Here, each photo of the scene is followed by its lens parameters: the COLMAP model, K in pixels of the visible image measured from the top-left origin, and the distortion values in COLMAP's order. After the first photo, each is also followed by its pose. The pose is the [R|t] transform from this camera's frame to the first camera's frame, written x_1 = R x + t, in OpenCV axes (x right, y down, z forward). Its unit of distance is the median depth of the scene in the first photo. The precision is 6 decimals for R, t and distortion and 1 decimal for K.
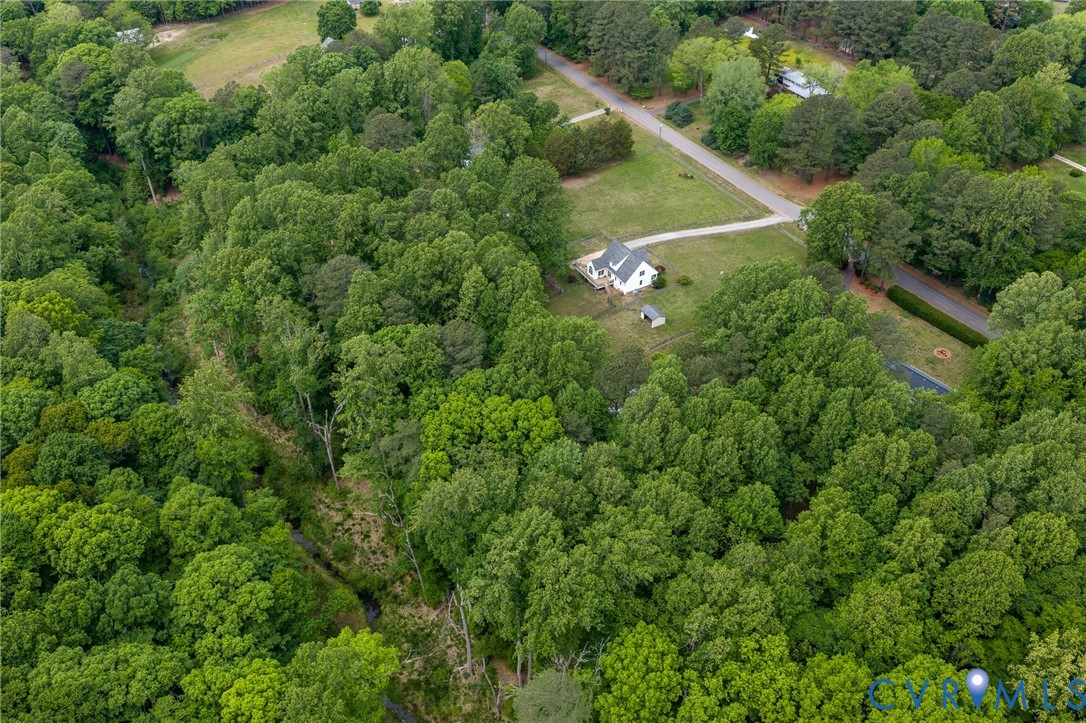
lens RADIAL K [[901.3, 0, 544.0], [0, 901.3, 362.9], [0, 0, 1]] dist [0.011232, -0.021175]
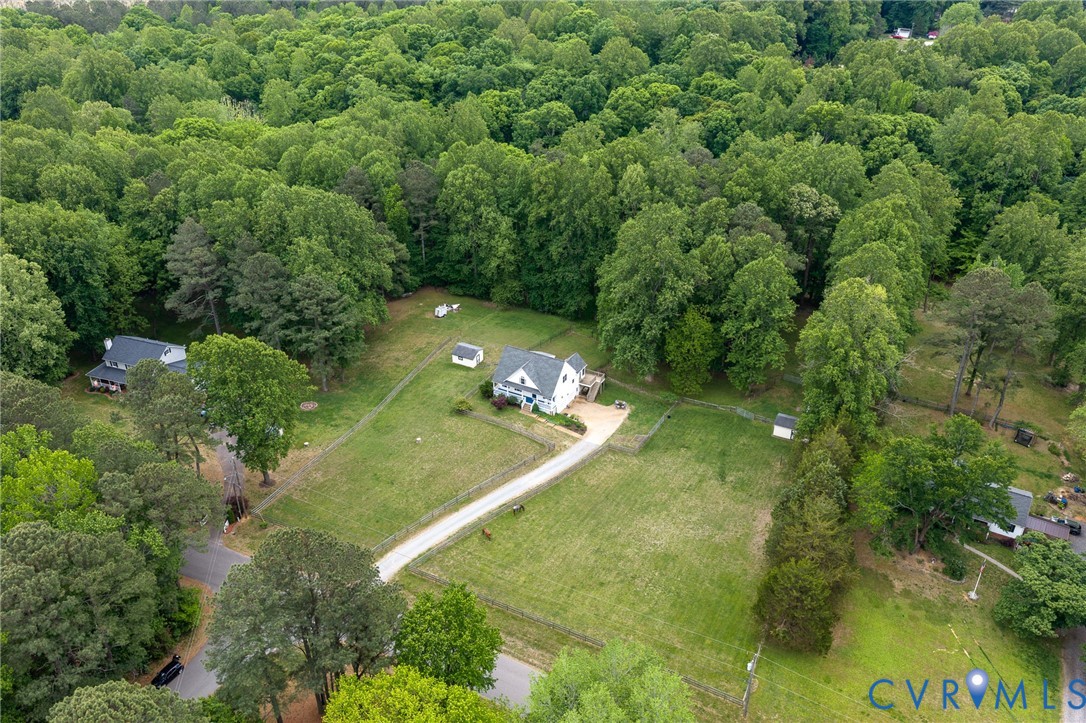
lens RADIAL K [[901.3, 0, 538.4], [0, 901.3, 368.2], [0, 0, 1]] dist [0.011232, -0.021175]
pose [[-0.856963, 0.270157, -0.438897, 0.505007], [-0.321589, 0.385169, 0.865000, -0.913694], [0.402735, 0.882417, -0.243196, 1.456825]]
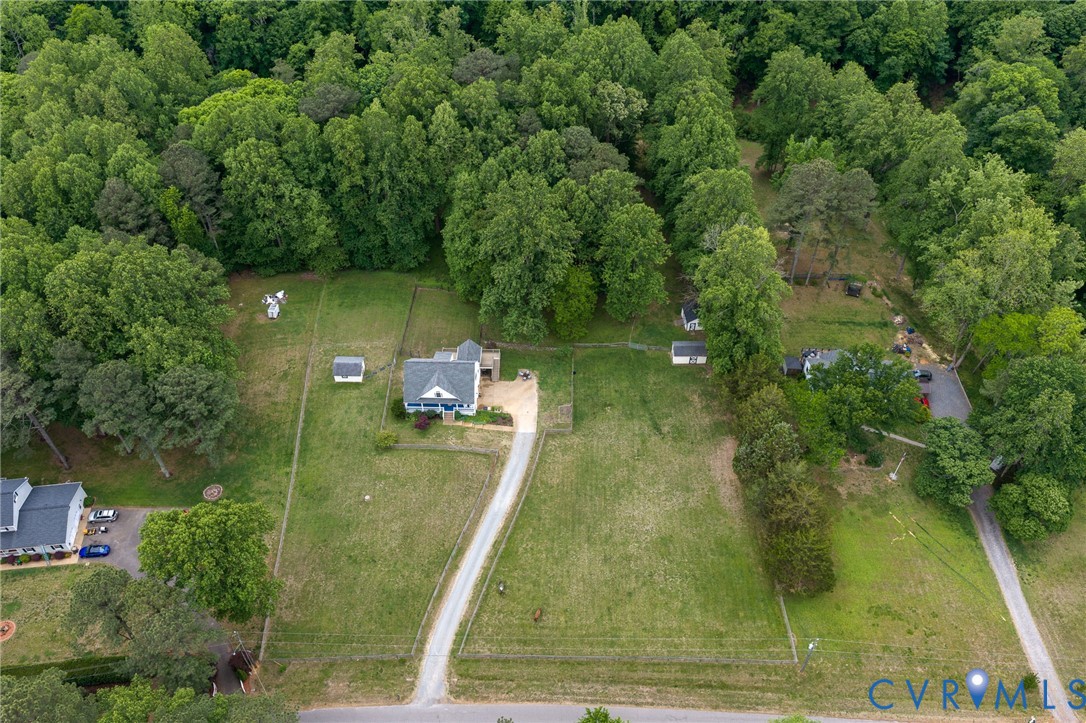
lens RADIAL K [[901.3, 0, 540.4], [0, 901.3, 368.7], [0, 0, 1]] dist [0.011232, -0.021175]
pose [[-0.524518, 0.641327, -0.559982, 0.545850], [-0.537104, 0.261081, 0.802095, -0.884940], [0.660606, 0.721482, 0.207518, 1.118510]]
